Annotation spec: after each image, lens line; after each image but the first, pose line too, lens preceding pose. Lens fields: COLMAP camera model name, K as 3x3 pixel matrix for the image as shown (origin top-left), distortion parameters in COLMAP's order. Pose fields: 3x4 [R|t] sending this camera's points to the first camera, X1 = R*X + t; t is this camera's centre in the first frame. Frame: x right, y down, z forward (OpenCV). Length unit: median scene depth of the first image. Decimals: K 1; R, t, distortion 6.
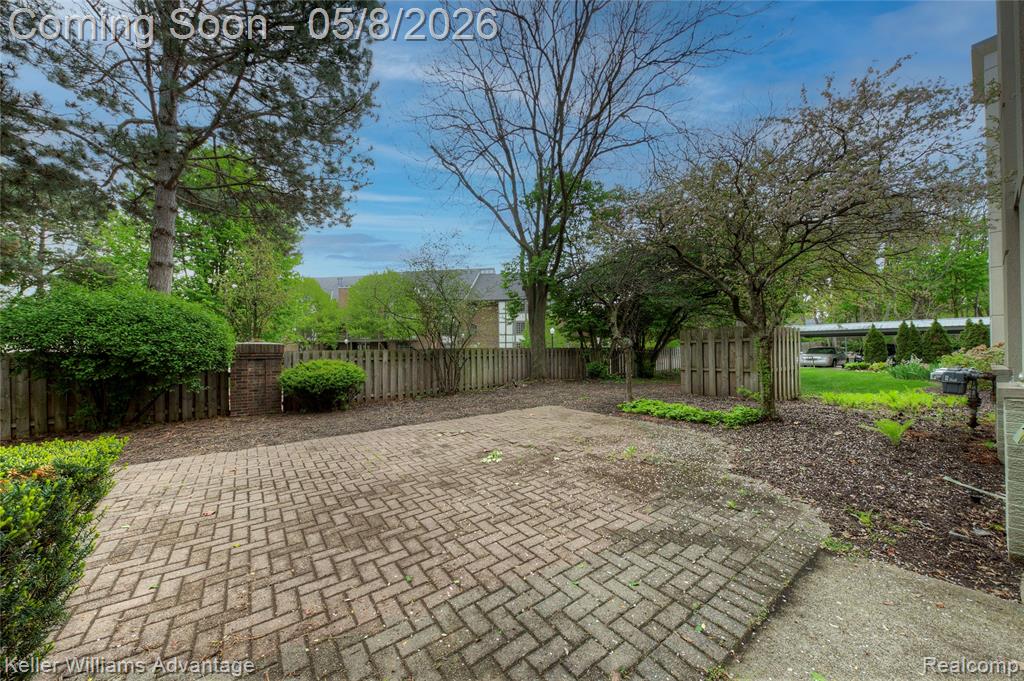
lens RADIAL K [[350.4, 0, 514.4], [0, 350.4, 346.1], [0, 0, 1]] dist [0.011617, -0.006941]
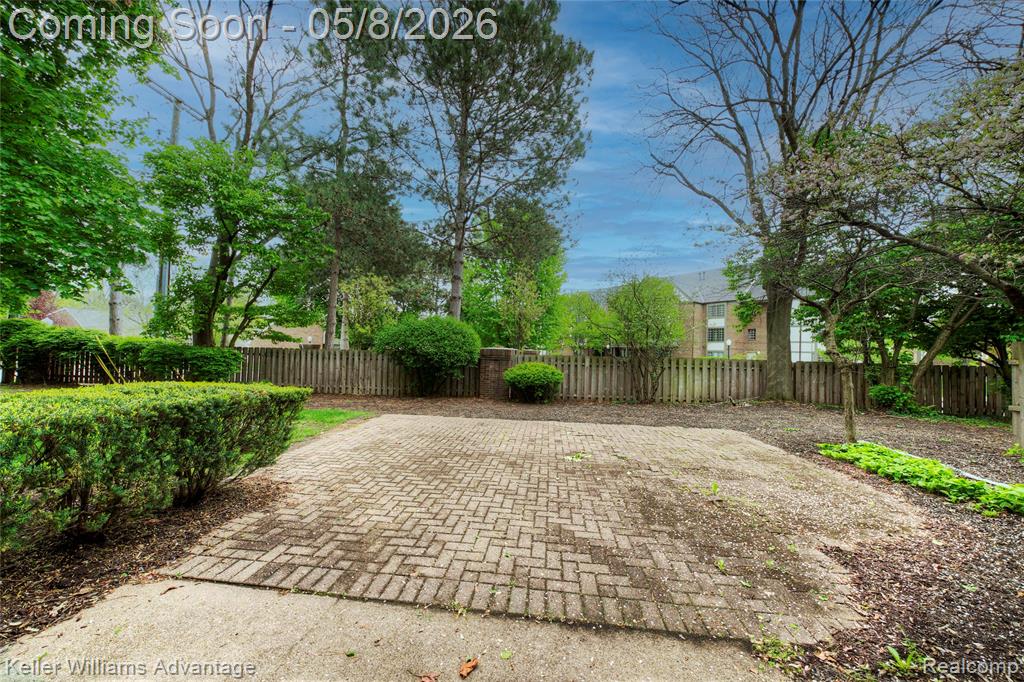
lens RADIAL K [[349.5, 0, 513.2], [0, 349.5, 345.8], [0, 0, 1]] dist [0.010263, -0.006451]
pose [[0.730643, 0.016380, -0.682563, 0.708480], [-0.027681, 0.999601, -0.005642, -0.031999], [0.682198, 0.023016, 0.730805, 0.059462]]
